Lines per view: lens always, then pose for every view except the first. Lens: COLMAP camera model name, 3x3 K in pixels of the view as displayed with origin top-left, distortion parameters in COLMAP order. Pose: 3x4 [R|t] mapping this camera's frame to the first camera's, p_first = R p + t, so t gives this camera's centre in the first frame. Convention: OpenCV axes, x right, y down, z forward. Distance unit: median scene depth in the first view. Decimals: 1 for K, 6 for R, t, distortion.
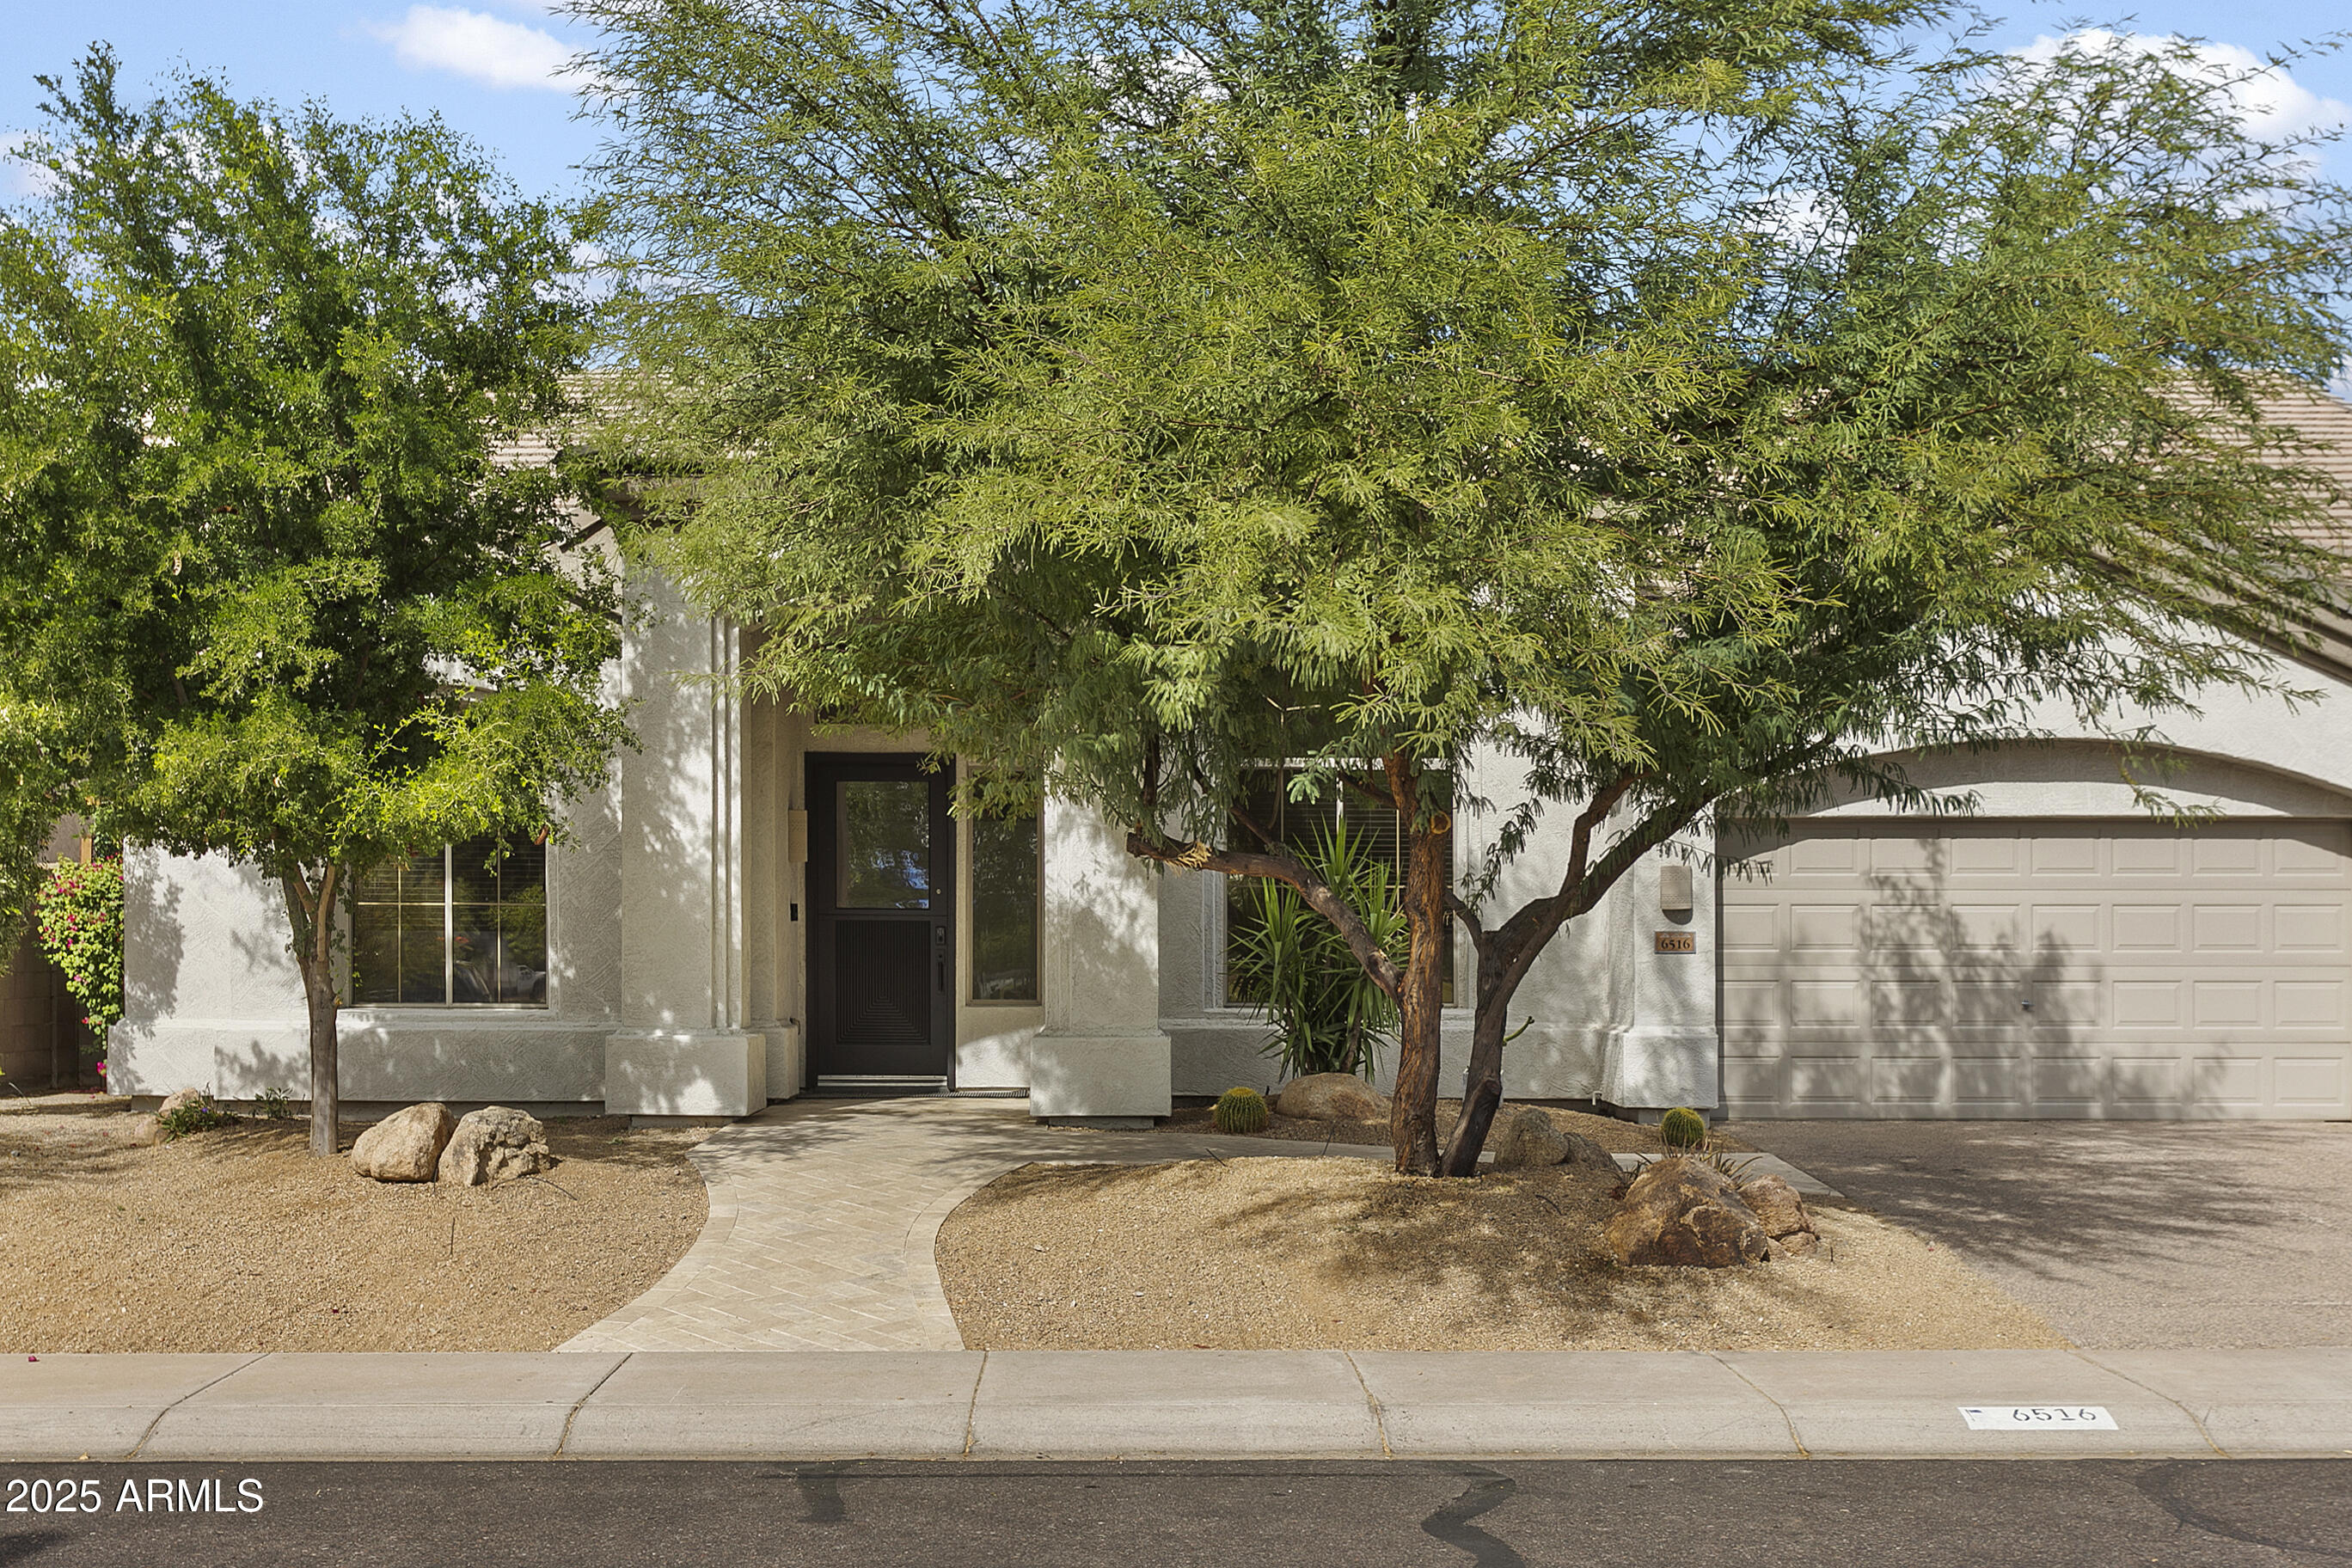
lens RADIAL K [[2676.1, 0, 1163.3], [0, 2676.1, 783.5], [0, 0, 1]] dist [-0.000329, 0.000000]
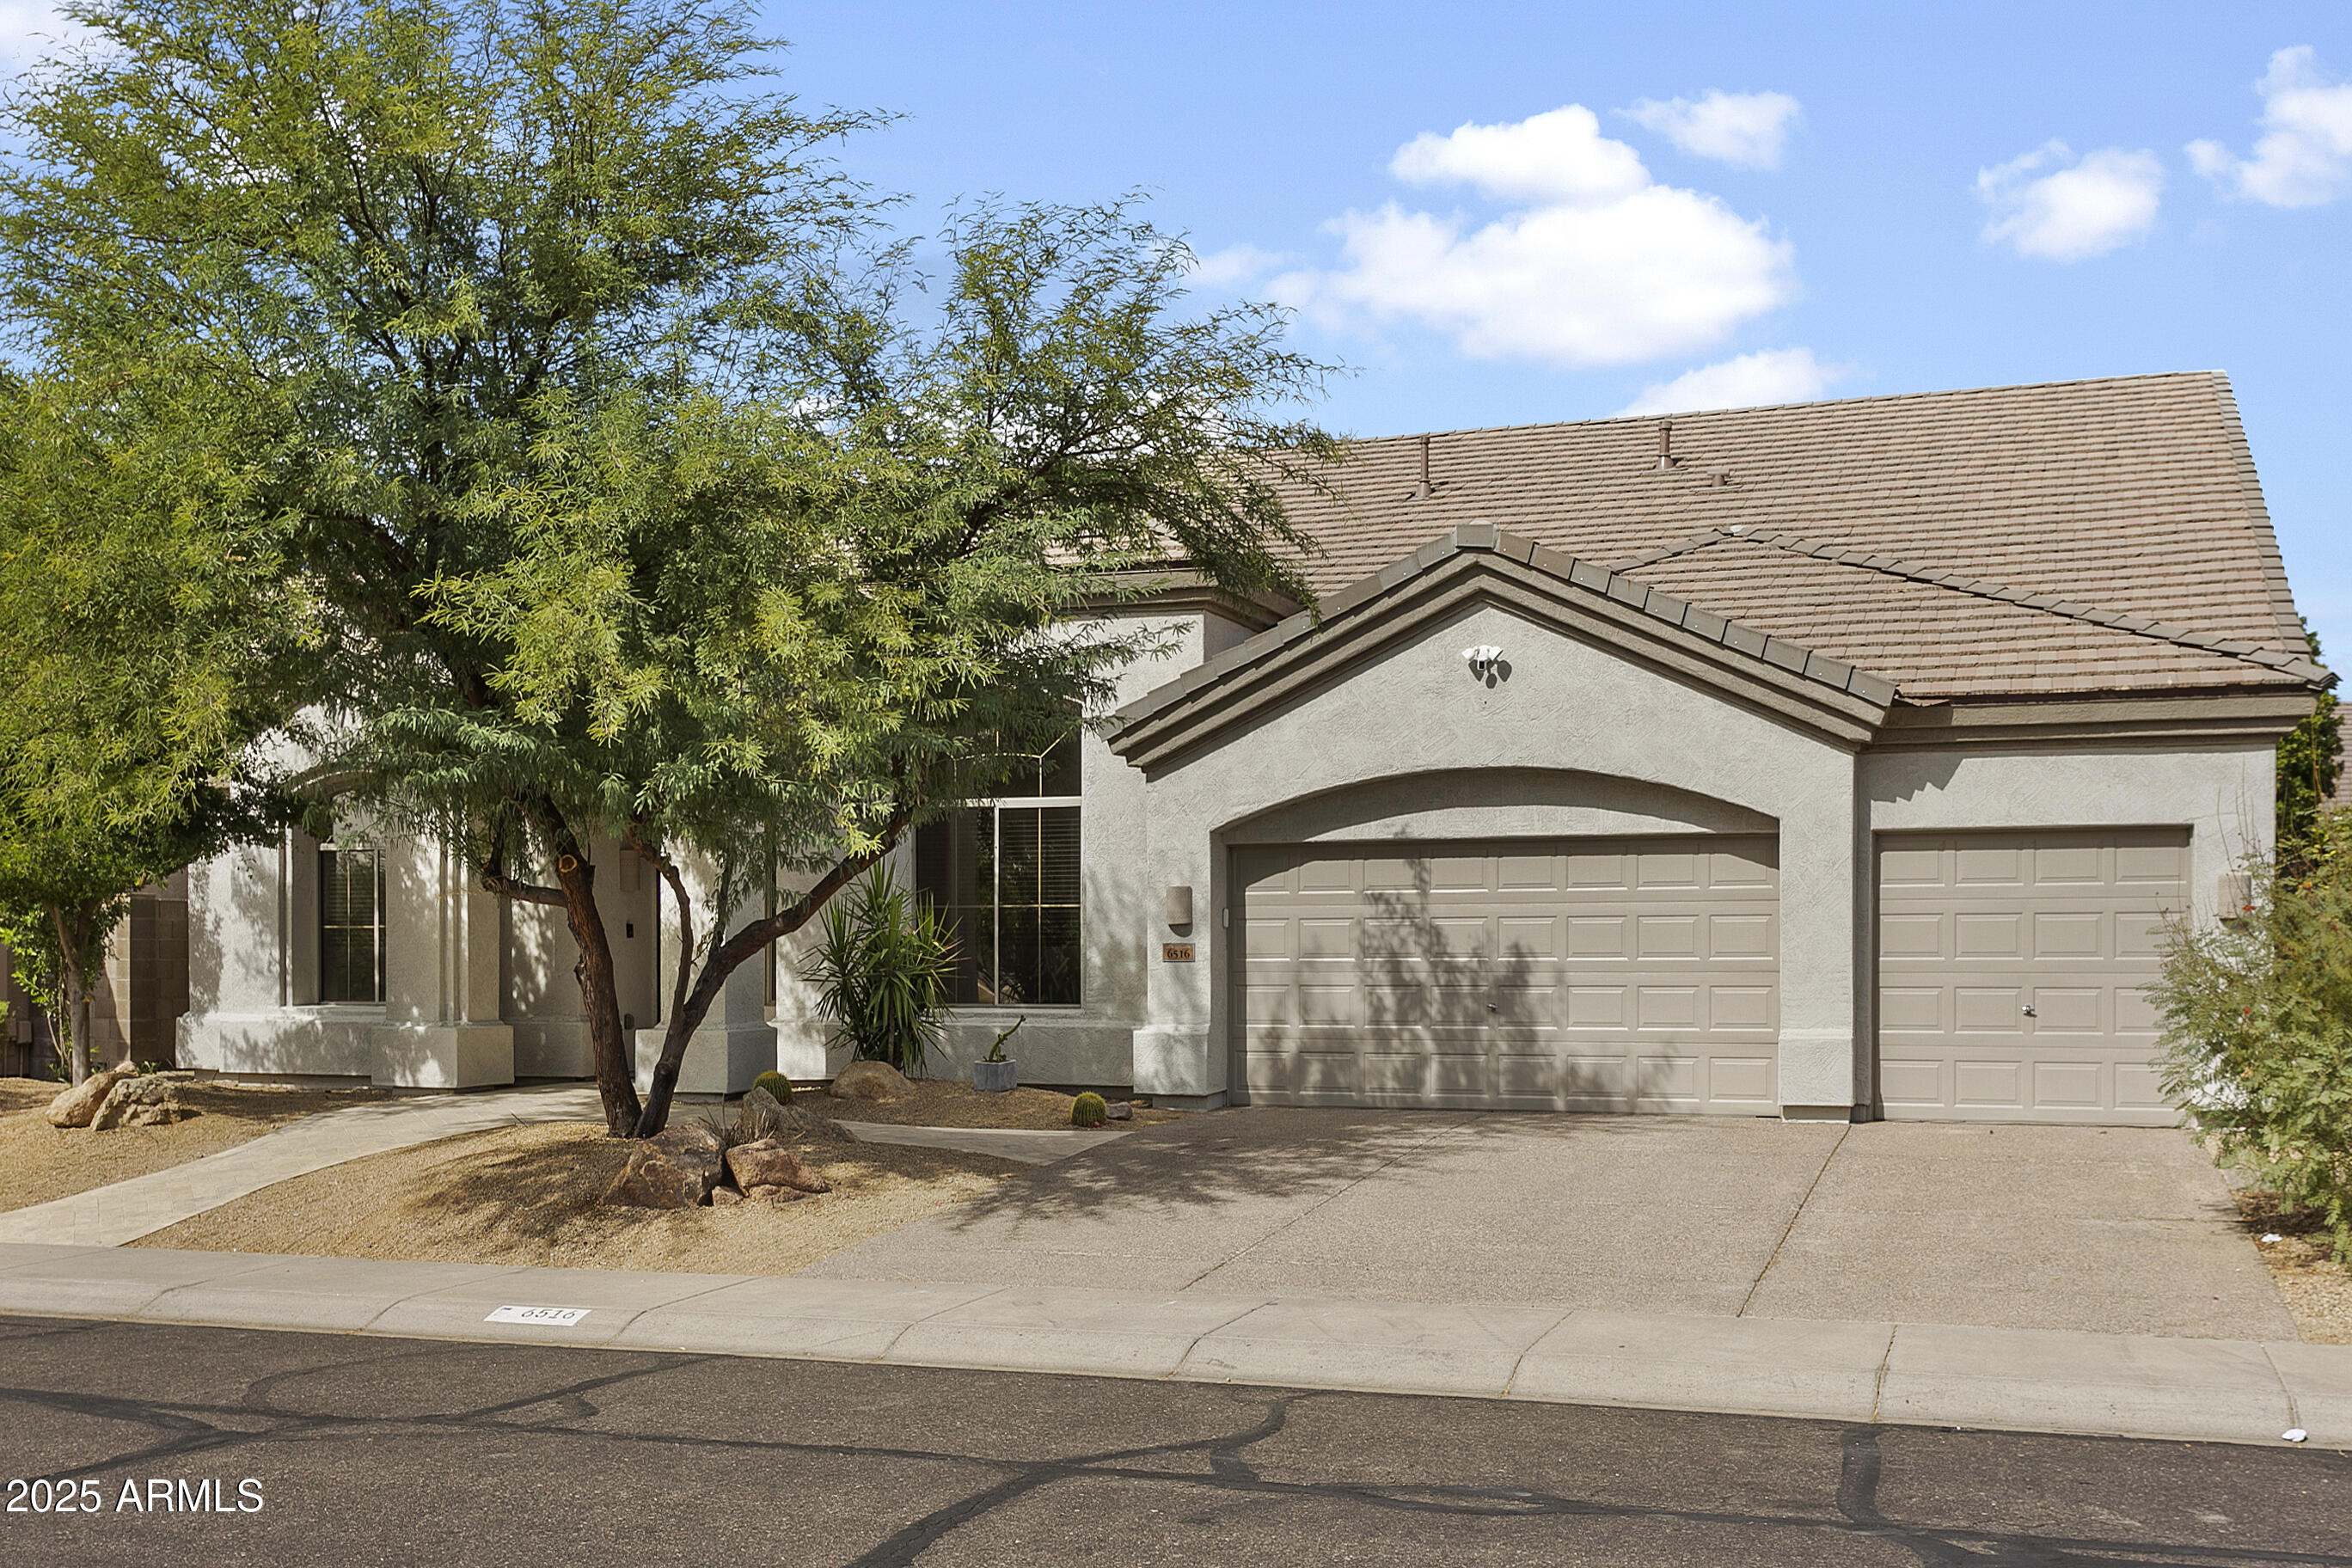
lens RADIAL K [[2496.2, 0, 1176.2], [0, 2496.2, 786.2], [0, 0, 1]] dist [0.010726, 0.000000]
pose [[0.933213, -0.028501, -0.358192, 0.571091], [0.025605, 0.999590, -0.012826, 0.000917], [0.358411, 0.002798, 0.933560, -0.016535]]
